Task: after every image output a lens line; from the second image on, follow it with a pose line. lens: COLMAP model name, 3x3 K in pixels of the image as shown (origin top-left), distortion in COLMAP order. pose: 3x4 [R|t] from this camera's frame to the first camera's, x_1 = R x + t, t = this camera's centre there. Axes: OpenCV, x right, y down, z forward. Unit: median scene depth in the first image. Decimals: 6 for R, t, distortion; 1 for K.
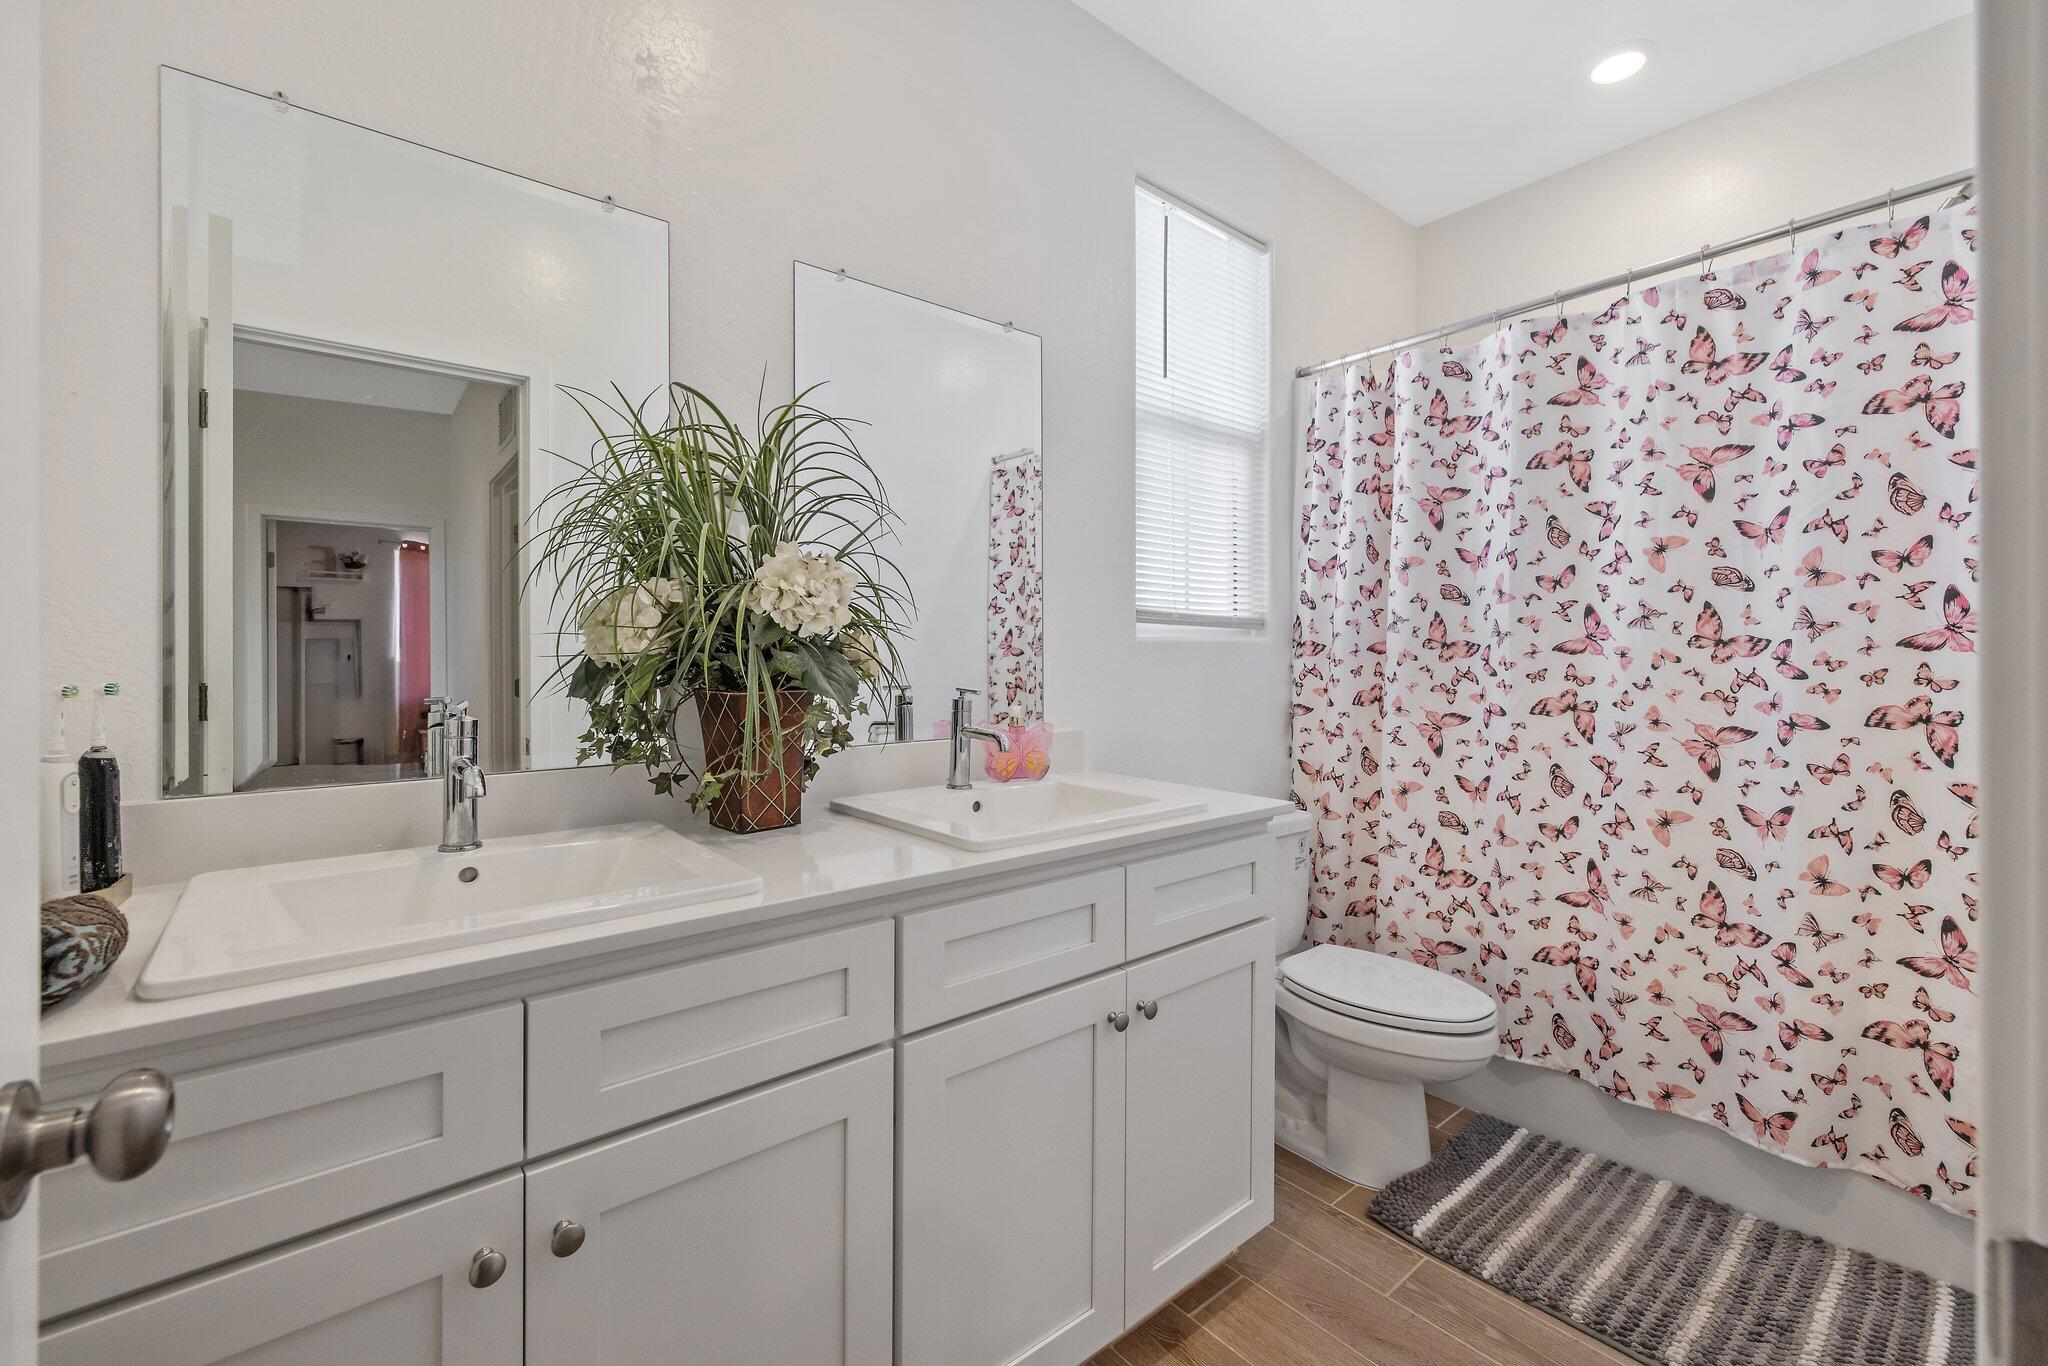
lens RADIAL K [[866.7, 0, 1028.0], [0, 866.7, 668.8], [0, 0, 1]] dist [0.004473, 0.000488]
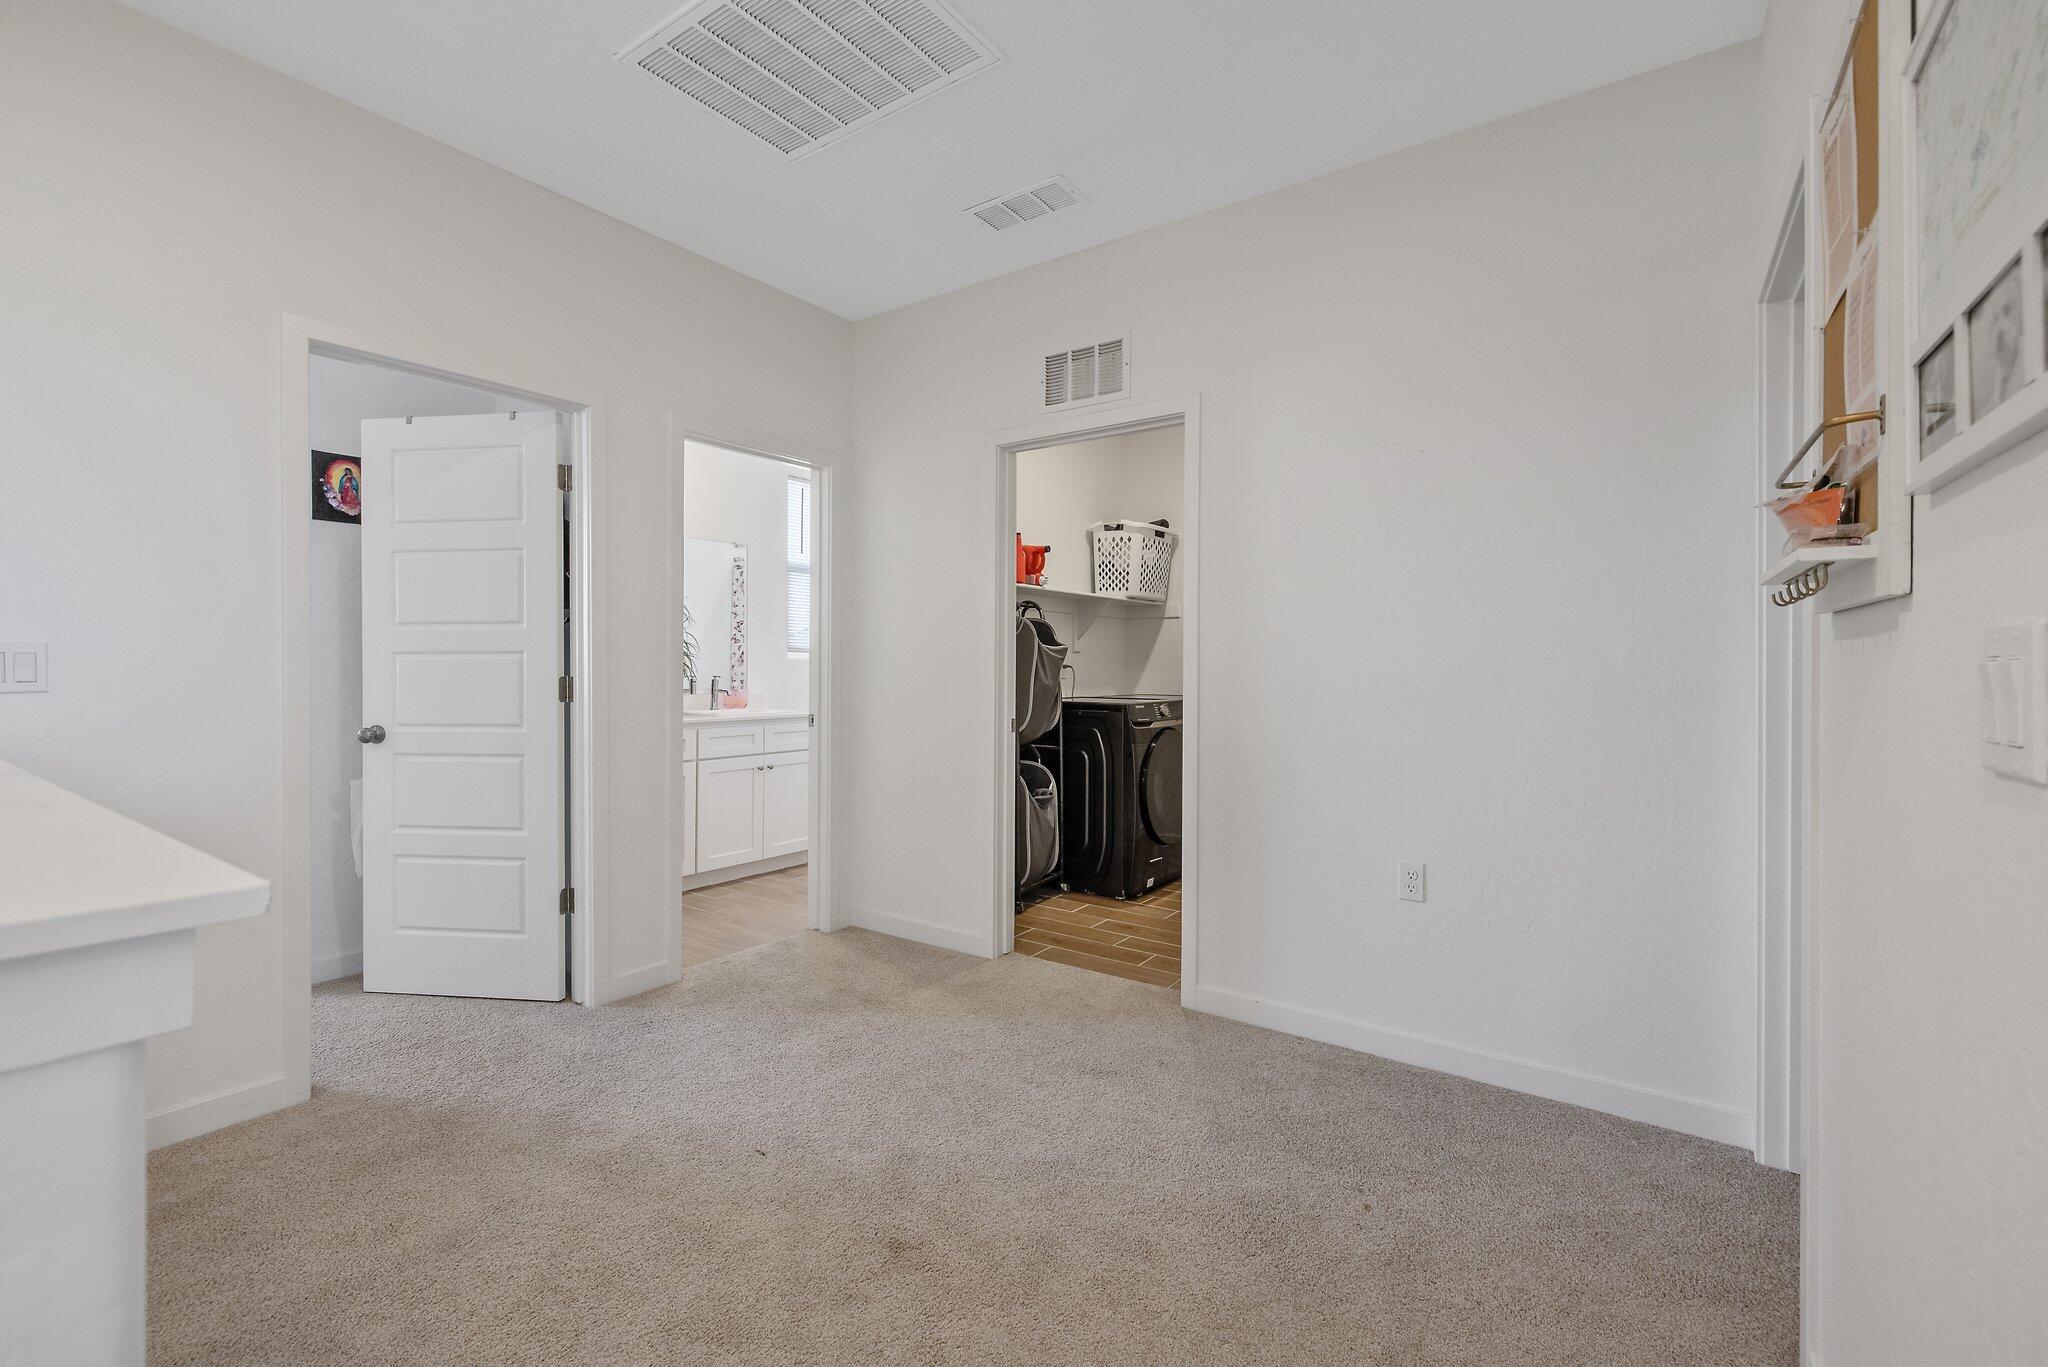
lens RADIAL K [[866.7, 0, 1017.7], [0, 866.7, 678.7], [0, 0, 1]] dist [0.004473, 0.000488]
pose [[0.967505, 0.002959, 0.252834, 0.165833], [-0.002159, 0.999992, -0.003442, 0.038918], [-0.252842, 0.002784, 0.967503, -2.006987]]
